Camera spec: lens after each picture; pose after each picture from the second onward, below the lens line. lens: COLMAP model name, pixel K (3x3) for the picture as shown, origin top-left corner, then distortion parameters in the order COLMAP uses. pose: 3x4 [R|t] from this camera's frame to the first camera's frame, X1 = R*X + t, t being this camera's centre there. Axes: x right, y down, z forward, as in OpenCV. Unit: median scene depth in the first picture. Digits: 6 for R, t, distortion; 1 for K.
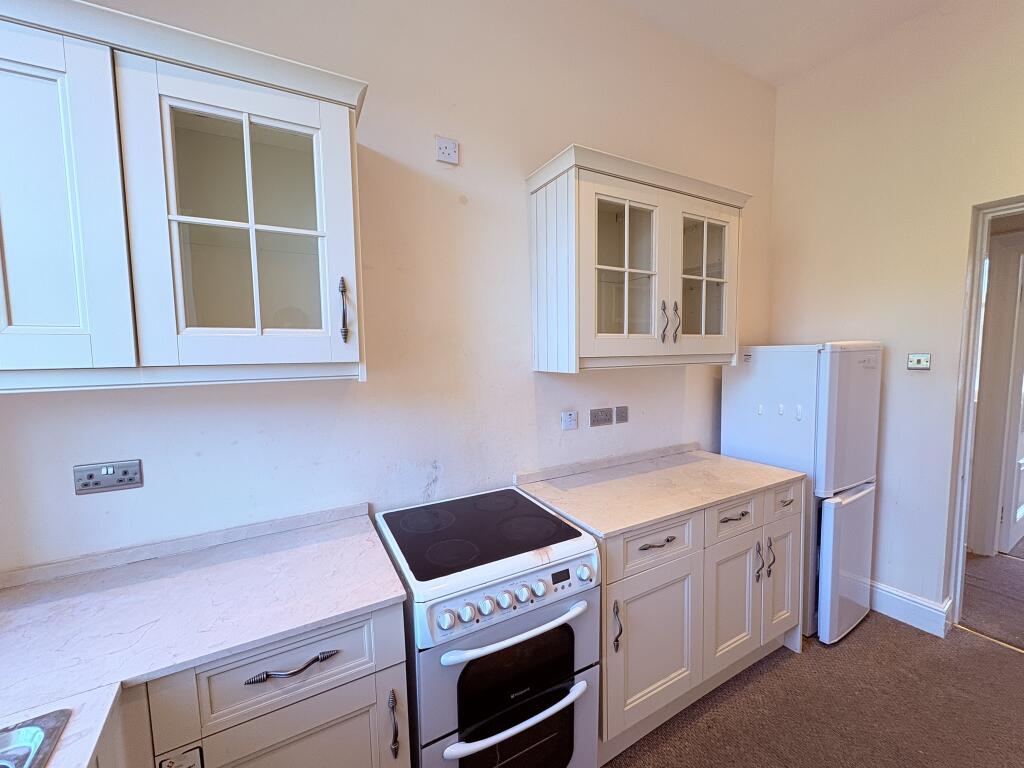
lens RADIAL K [[397.7, 0, 511.1], [0, 397.7, 384.5], [0, 0, 1]] dist [-0.000133, -0.000277]
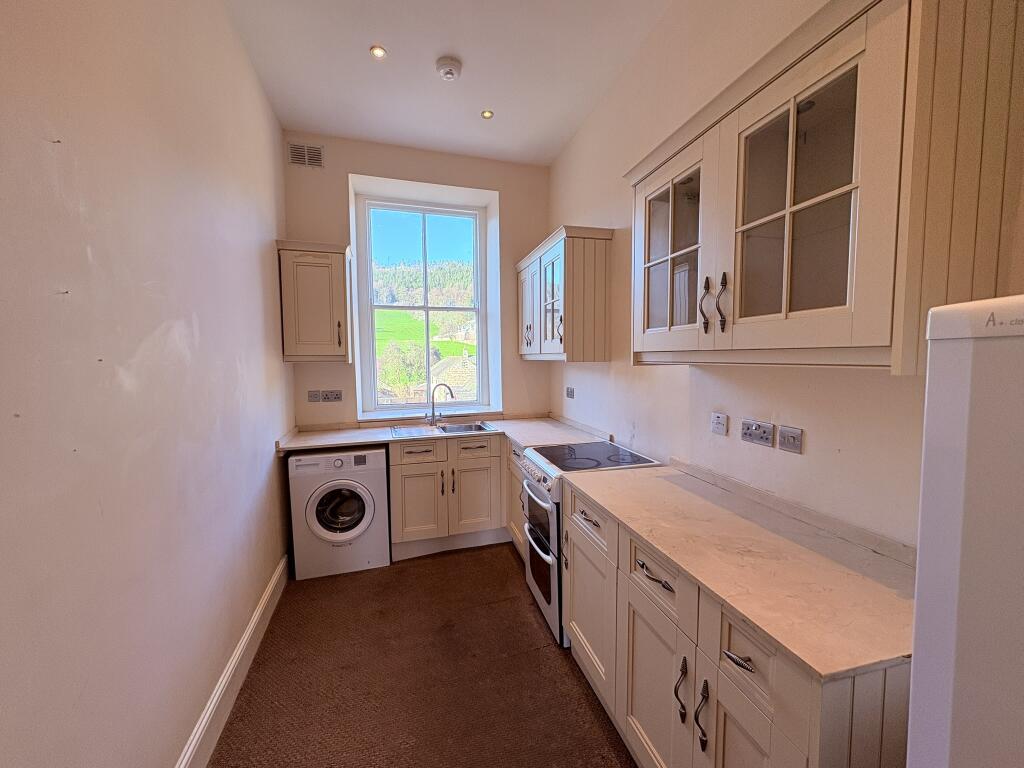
lens RADIAL K [[397.7, 0, 514.4], [0, 397.7, 382.6], [0, 0, 1]] dist [-0.000133, -0.000277]
pose [[-0.228651, 0.082627, -0.969996, 1.162022], [-0.064201, 0.992943, 0.099715, -0.061764], [0.971389, 0.085075, -0.221732, 0.793953]]
